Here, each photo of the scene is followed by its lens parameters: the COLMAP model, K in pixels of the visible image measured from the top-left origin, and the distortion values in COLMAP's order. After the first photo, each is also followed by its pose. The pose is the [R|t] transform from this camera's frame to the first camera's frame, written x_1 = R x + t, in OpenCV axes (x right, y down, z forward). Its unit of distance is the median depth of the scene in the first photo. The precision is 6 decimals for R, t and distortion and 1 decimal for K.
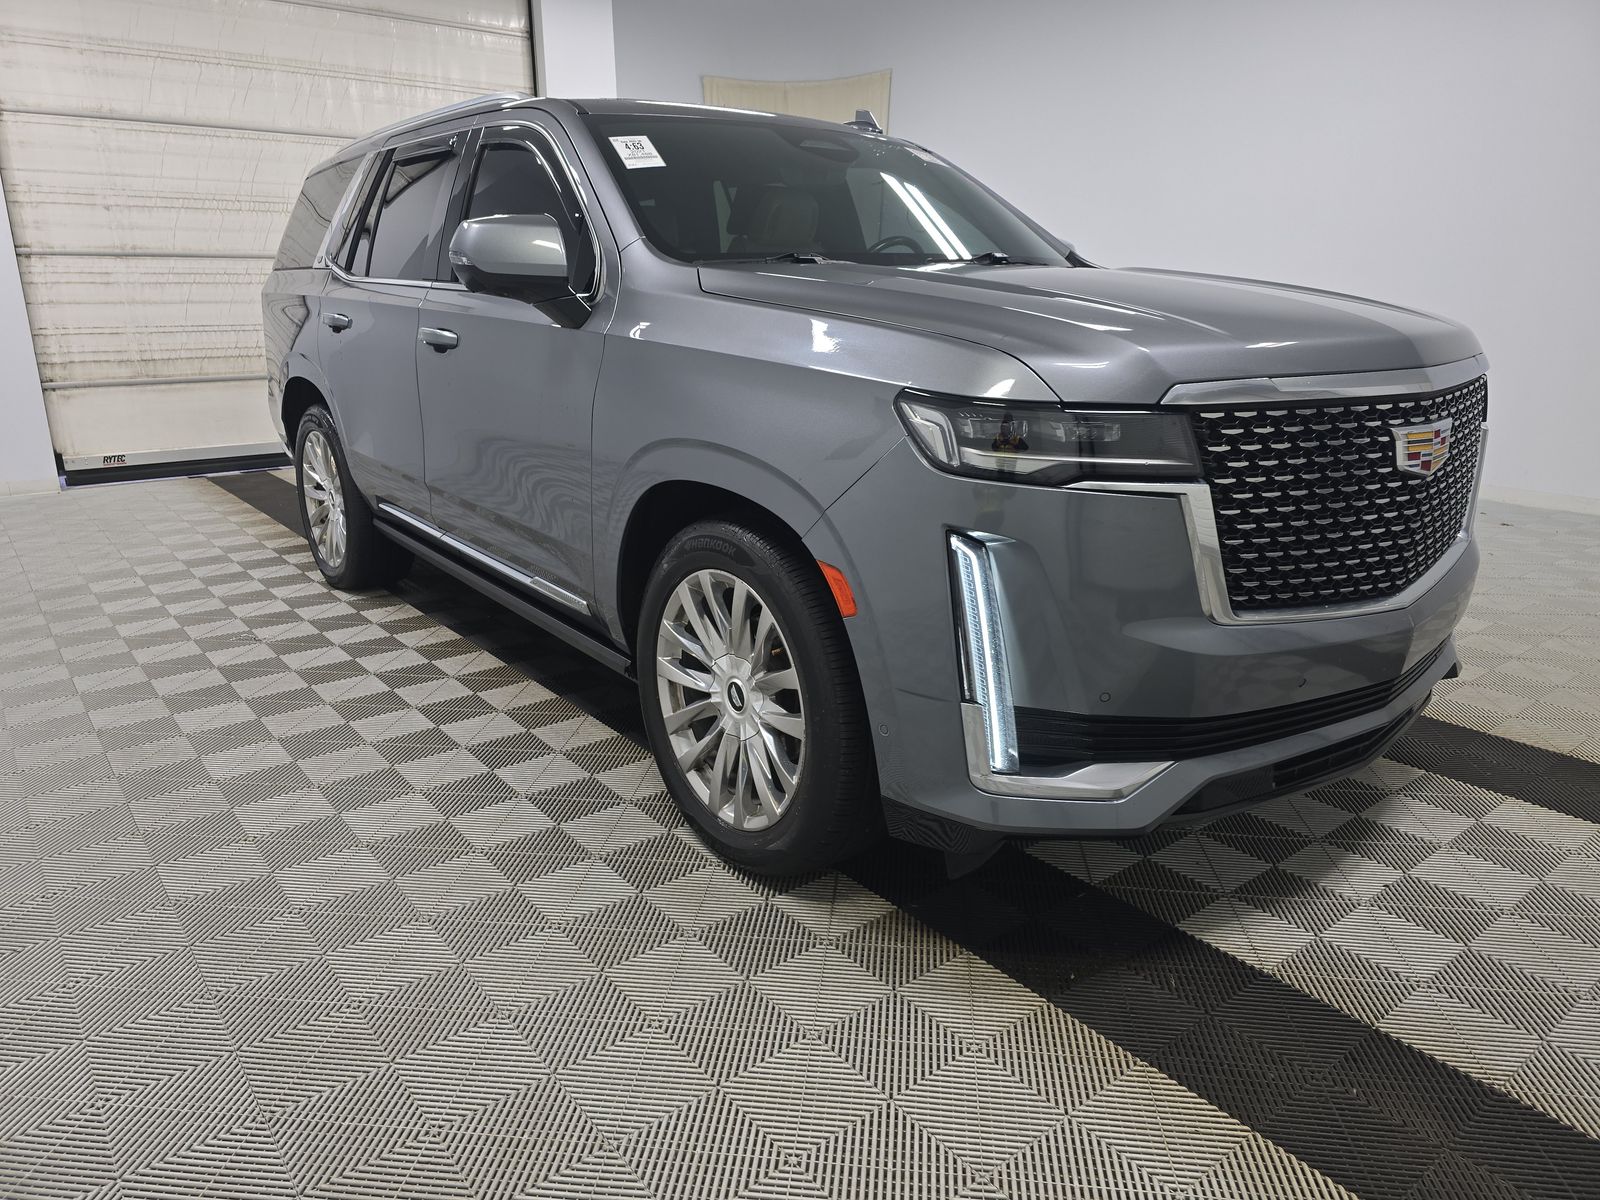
lens RADIAL K [[1068.0, 0, 800.0], [0, 1068.0, 600.0], [0, 0, 1]] dist [-0.003752, -0.000948]
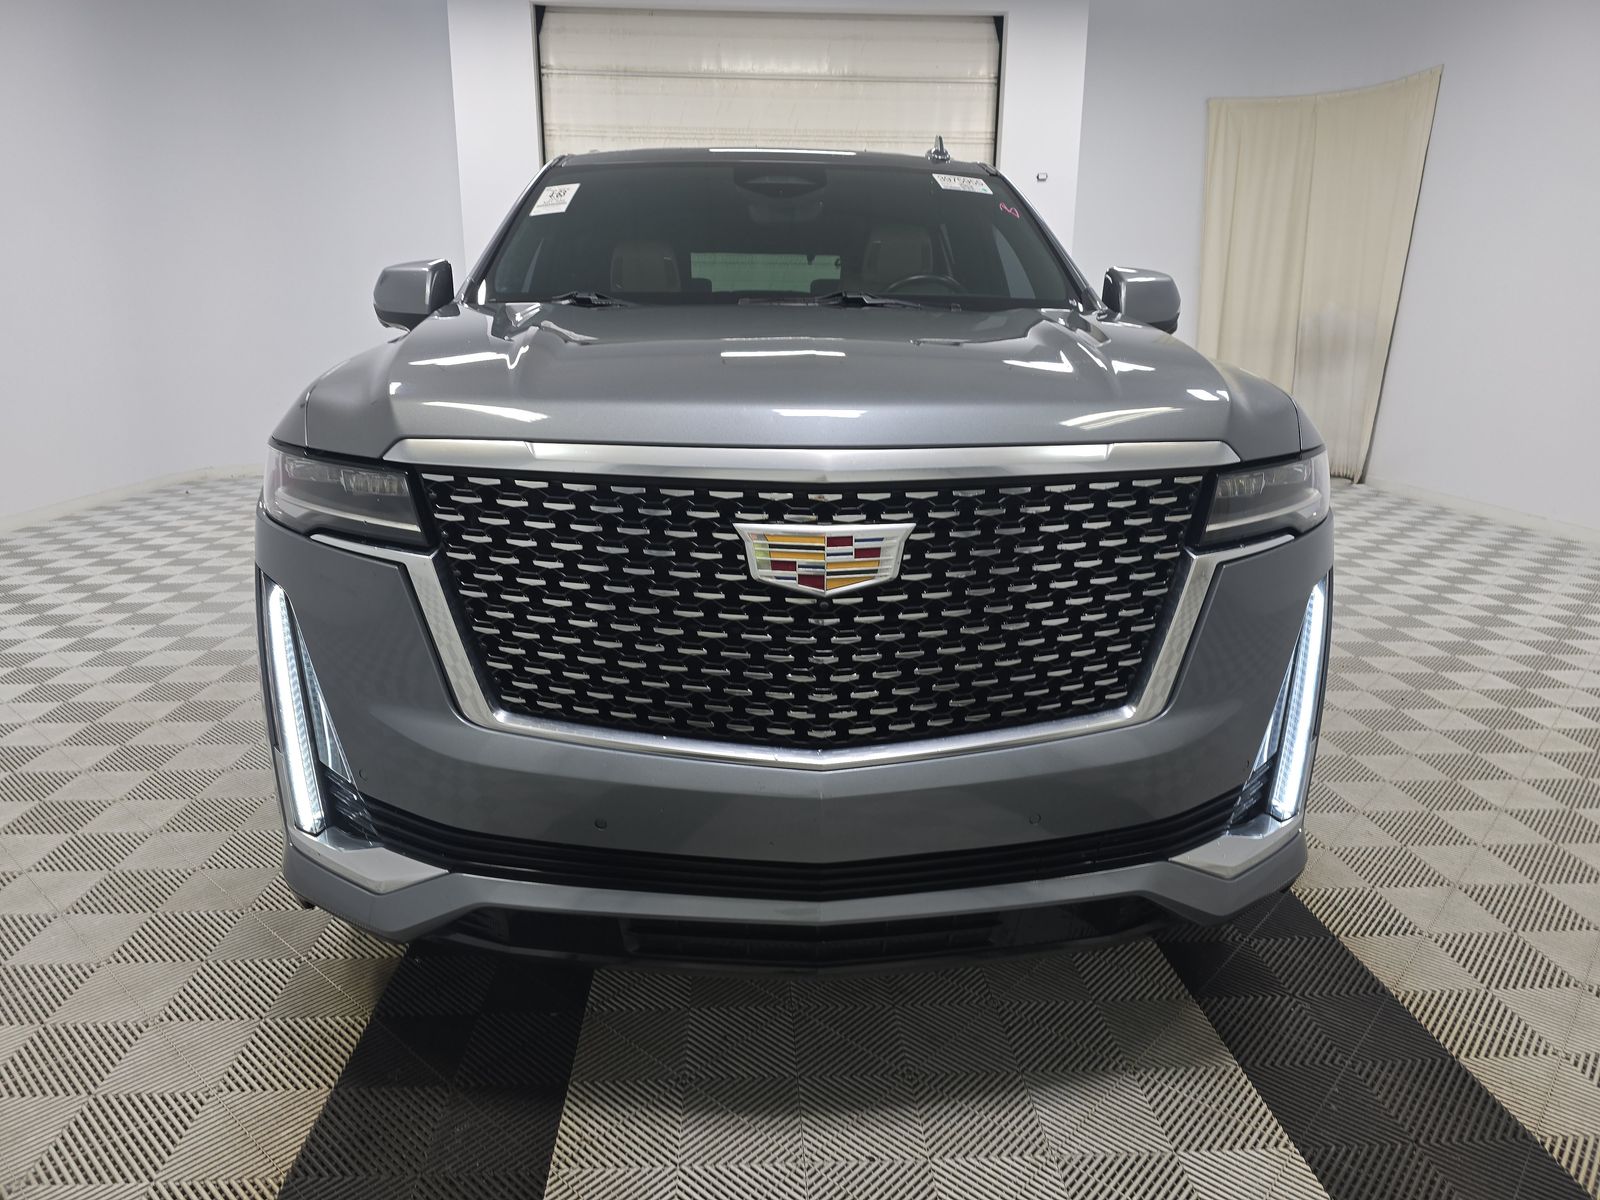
lens RADIAL K [[1068.0, 0, 800.0], [0, 1068.0, 600.0], [0, 0, 1]] dist [-0.003752, -0.000948]
pose [[0.800191, 0.160436, -0.577888, 0.317894], [-0.178713, 0.983568, 0.025603, -0.040930], [0.572500, 0.082788, 0.815714, 0.122134]]
